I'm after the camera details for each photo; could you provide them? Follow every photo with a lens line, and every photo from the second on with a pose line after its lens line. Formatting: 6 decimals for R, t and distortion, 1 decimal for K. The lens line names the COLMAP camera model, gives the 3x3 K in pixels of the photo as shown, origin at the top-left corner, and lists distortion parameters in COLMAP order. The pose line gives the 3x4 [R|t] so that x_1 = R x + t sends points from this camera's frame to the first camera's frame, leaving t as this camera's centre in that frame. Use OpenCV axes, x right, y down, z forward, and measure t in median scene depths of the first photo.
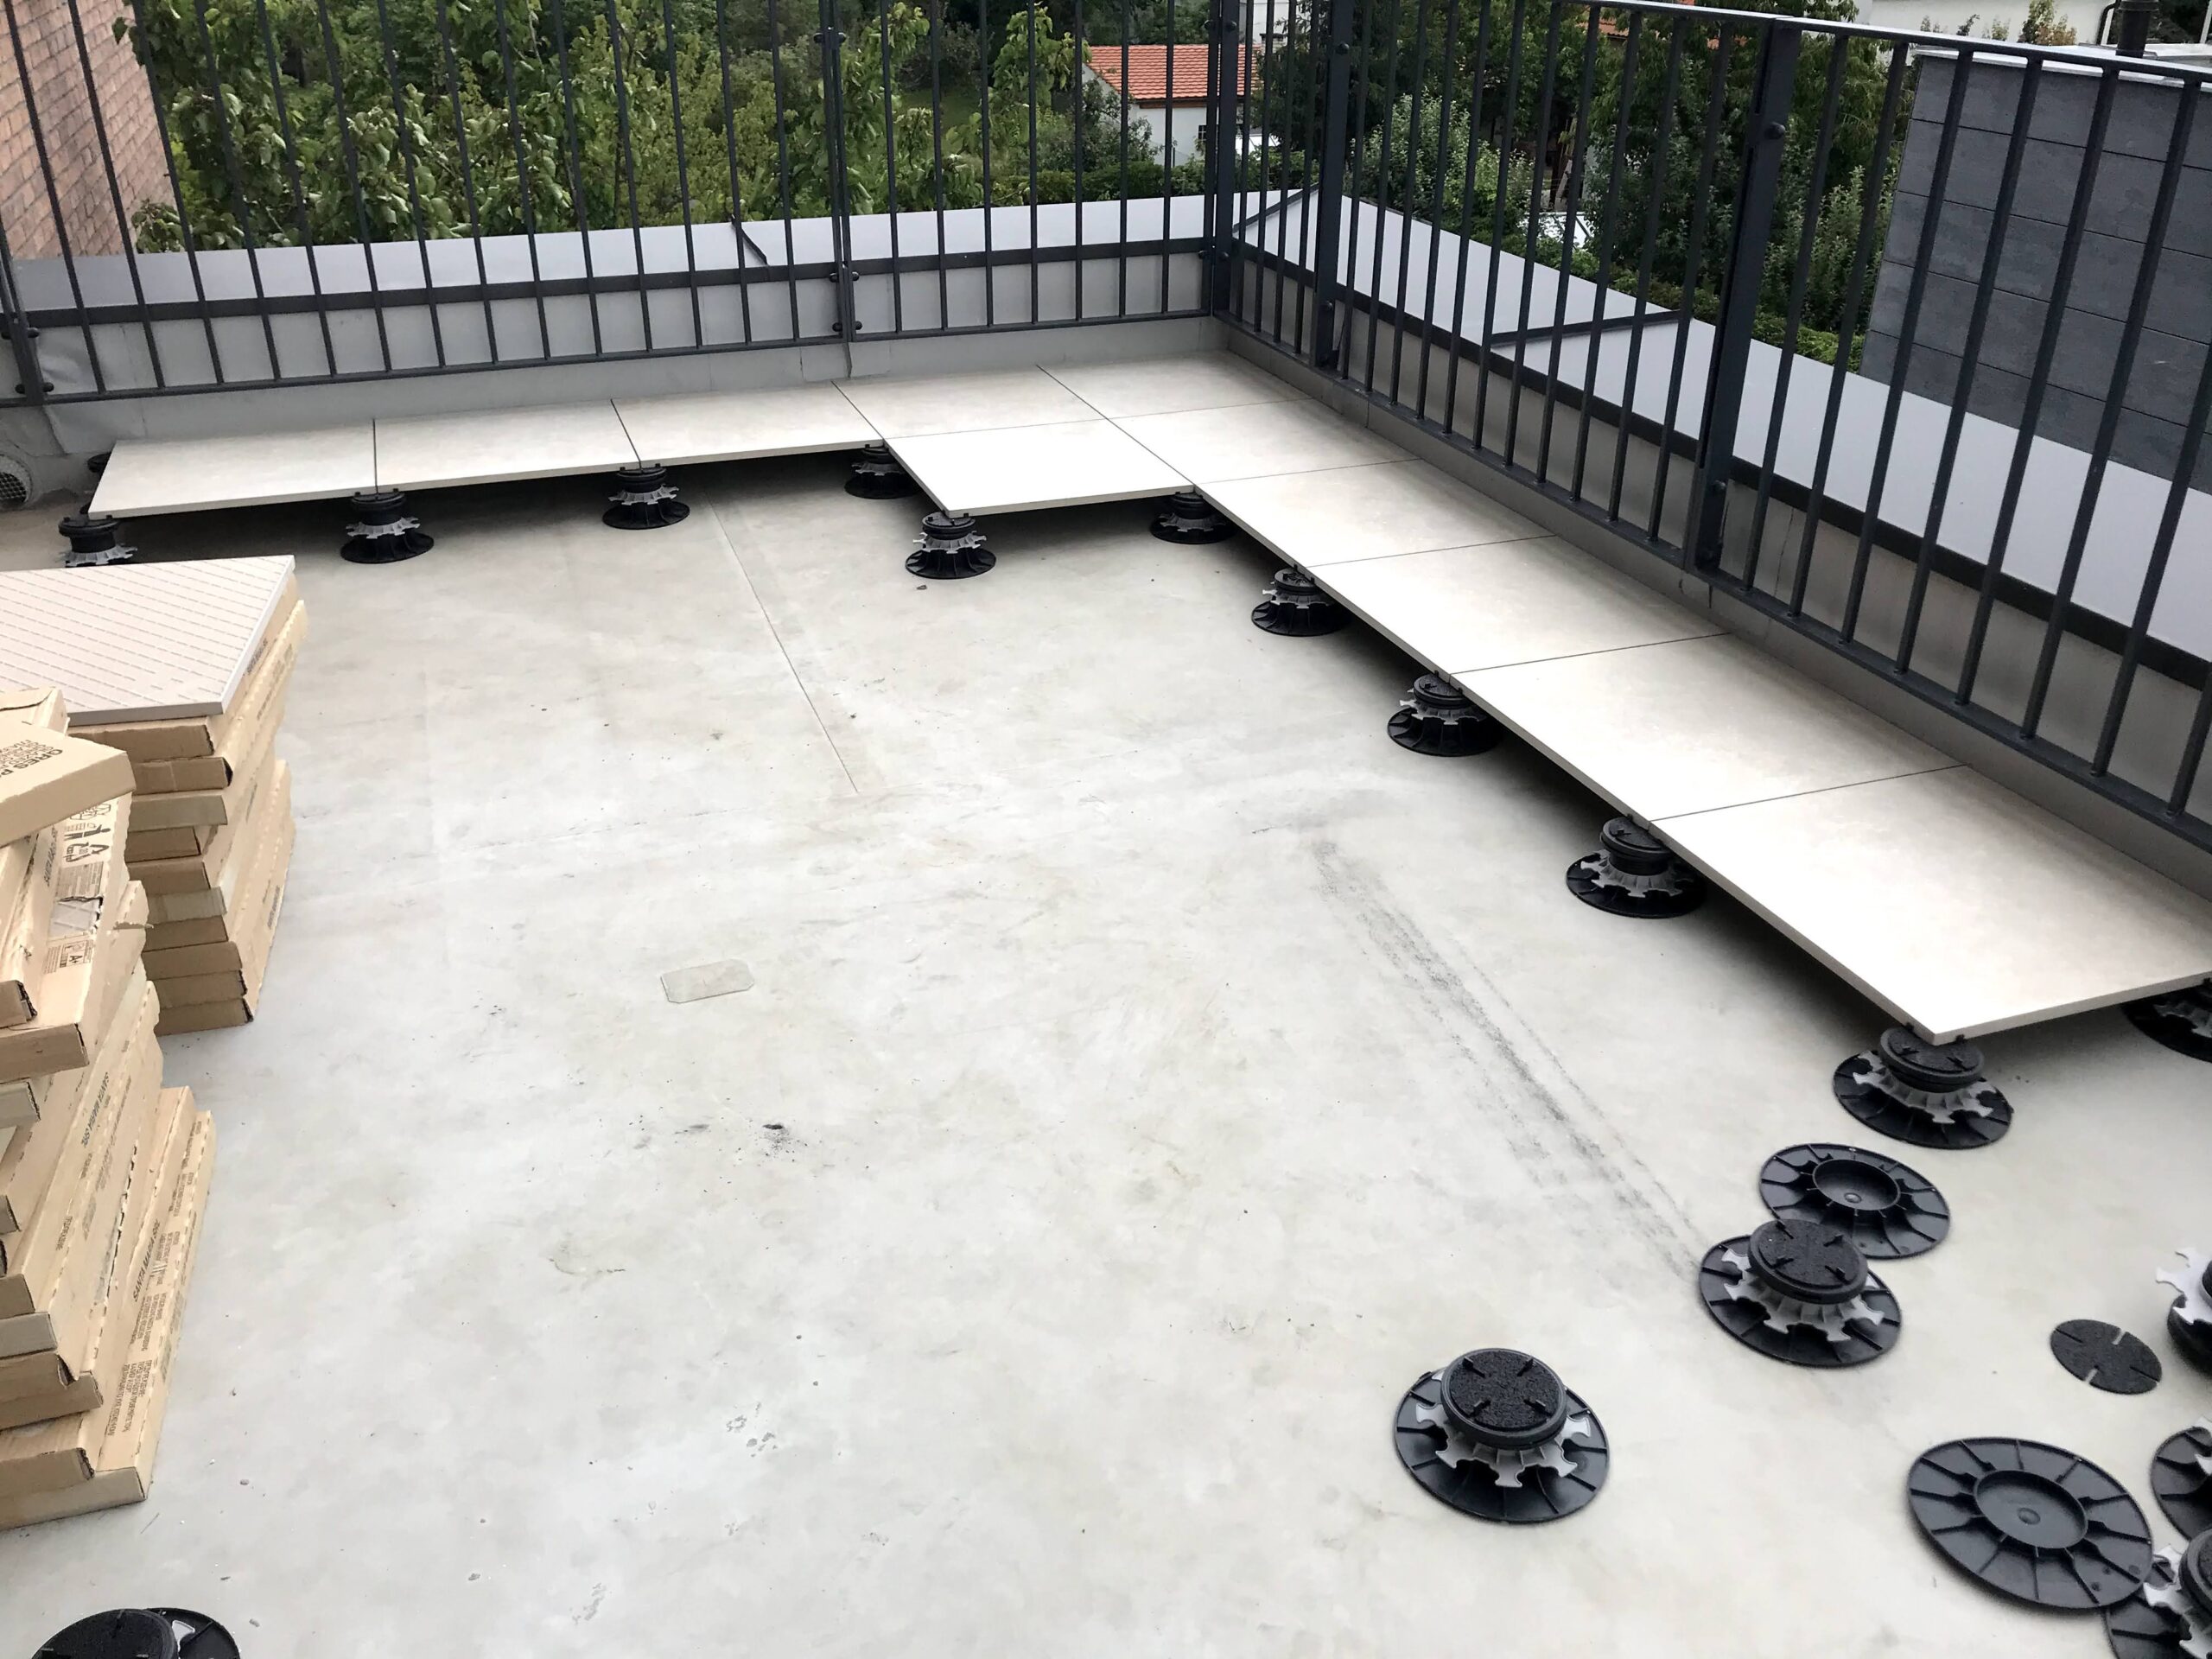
lens RADIAL K [[1850.1, 0, 1106.0], [0, 1850.1, 829.5], [0, 0, 1]] dist [0.044096, -0.002294]
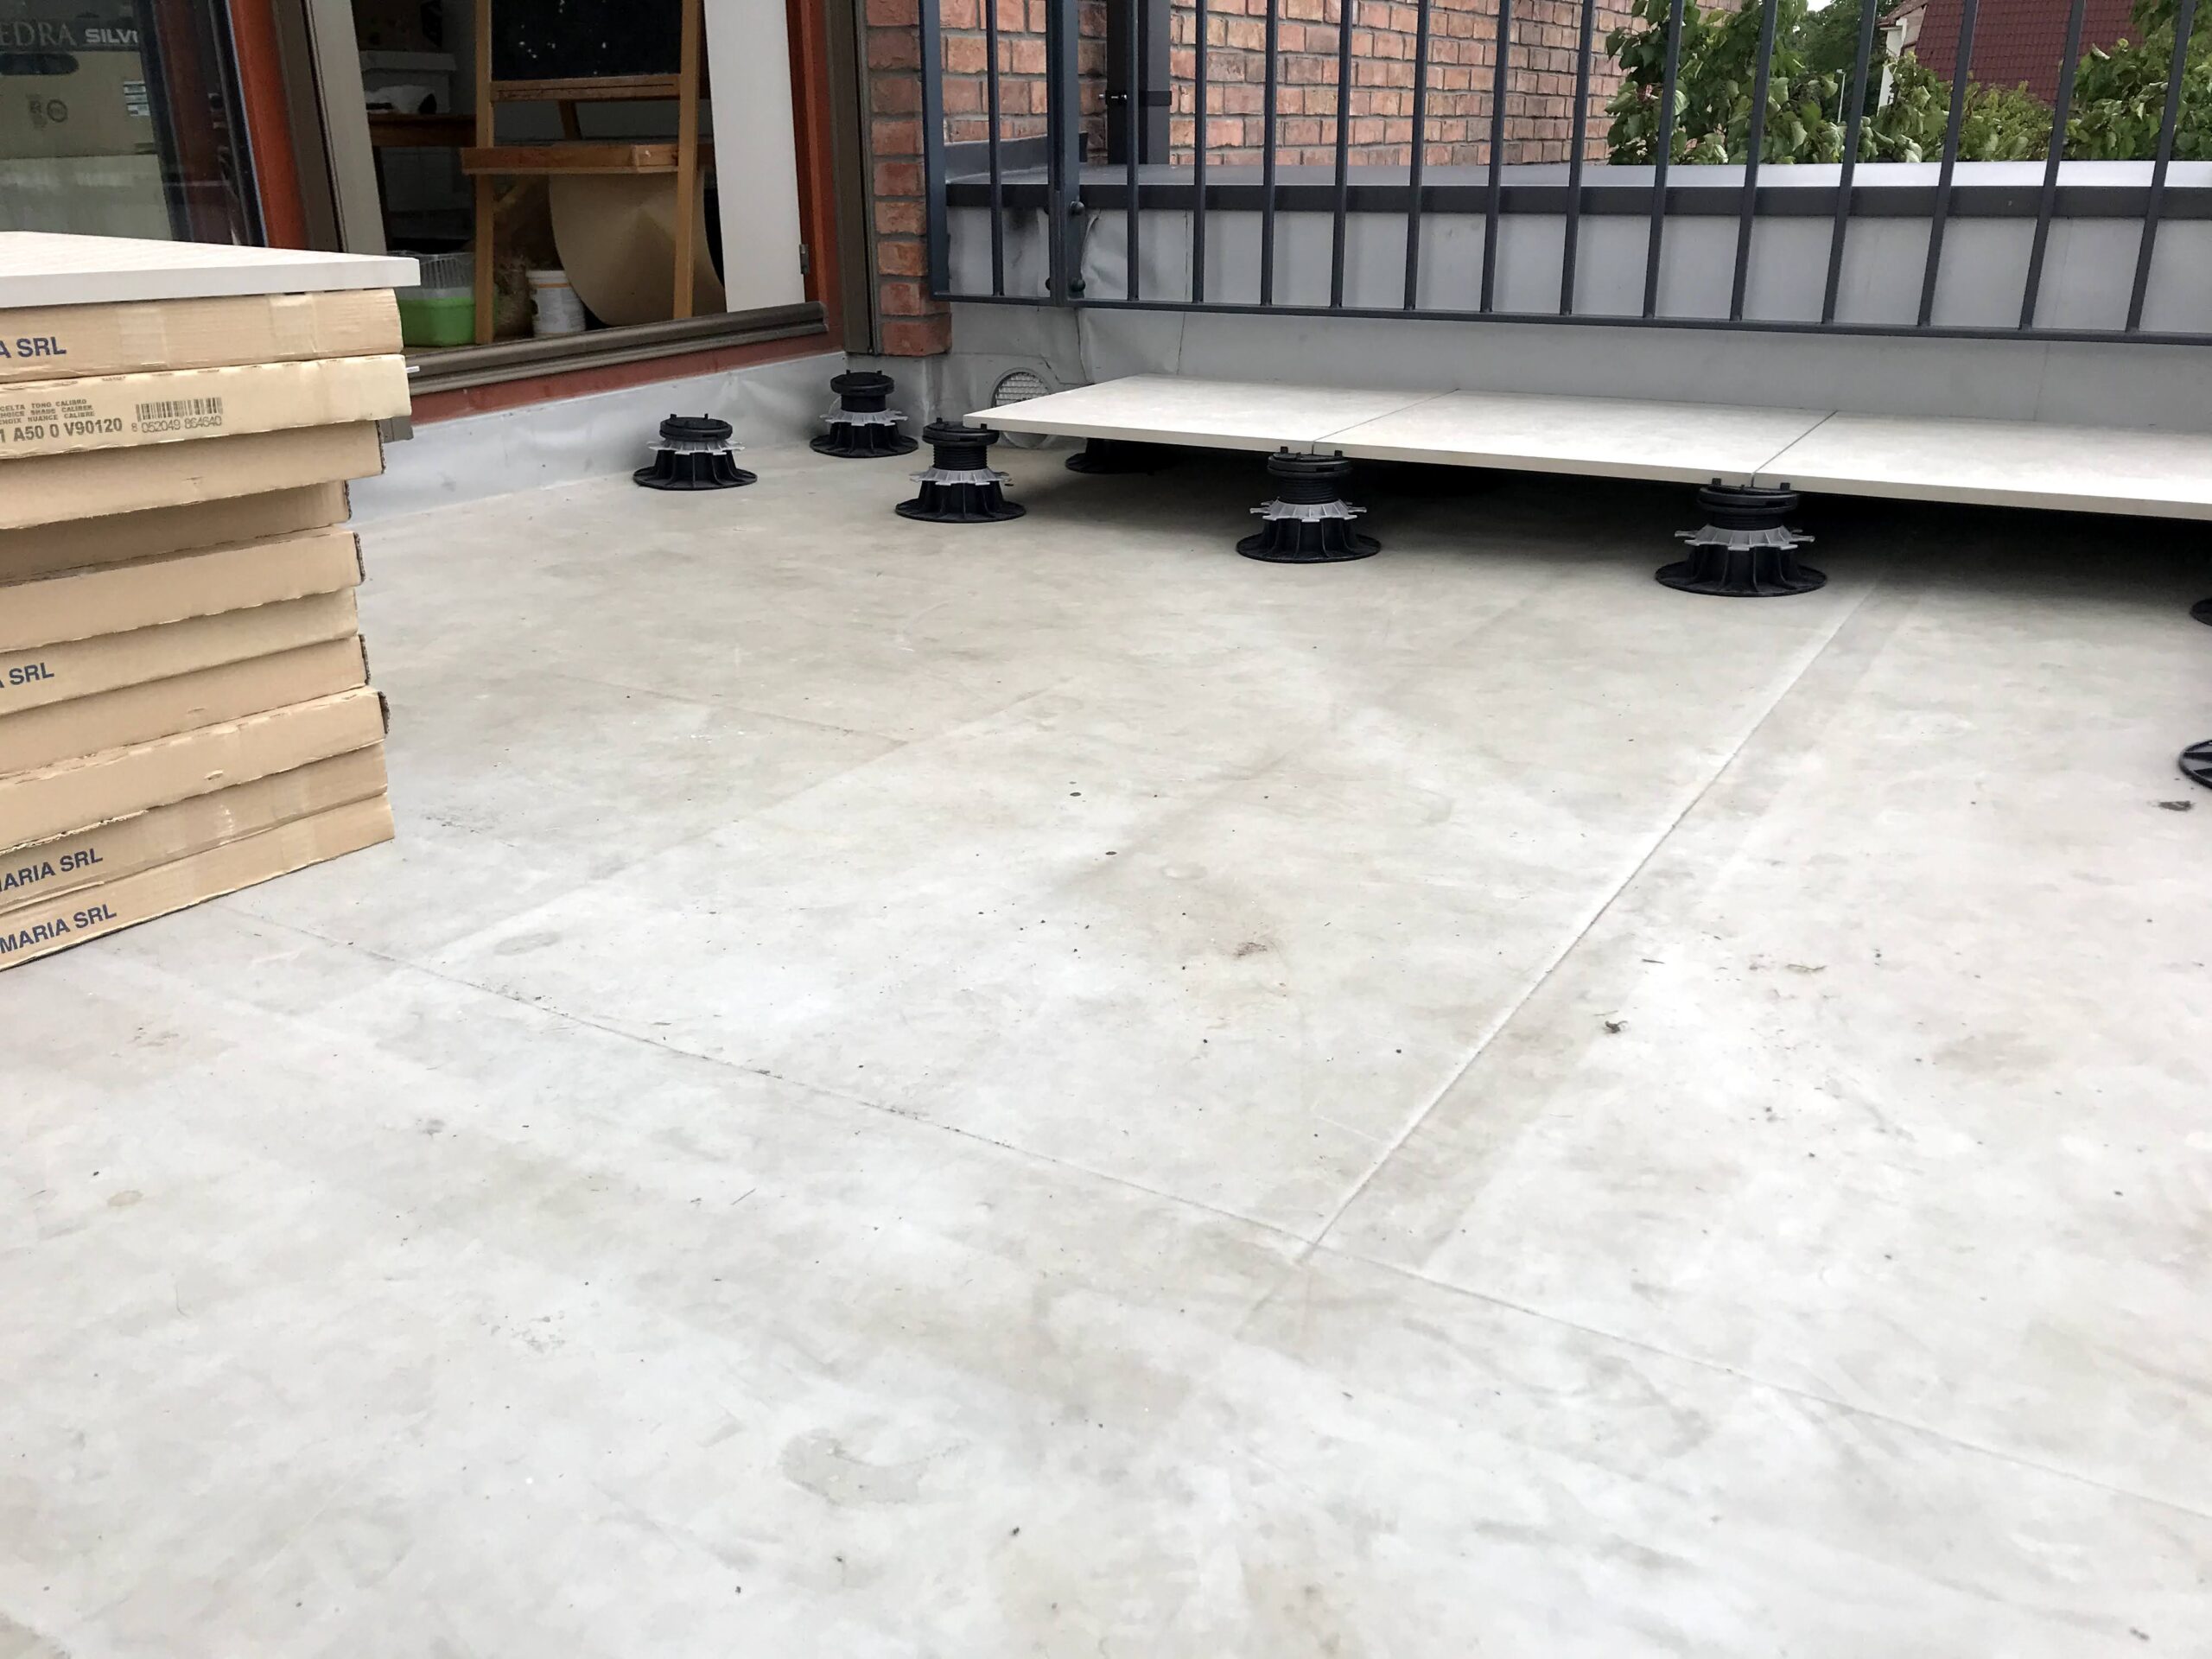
lens RADIAL K [[1850.1, 0, 1106.0], [0, 1850.1, 829.5], [0, 0, 1]] dist [0.044096, -0.002294]
pose [[0.652922, 0.260577, -0.711191, 0.033532], [-0.346607, 0.937668, 0.025347, -0.069028], [0.673466, 0.229955, 0.702542, 0.667371]]
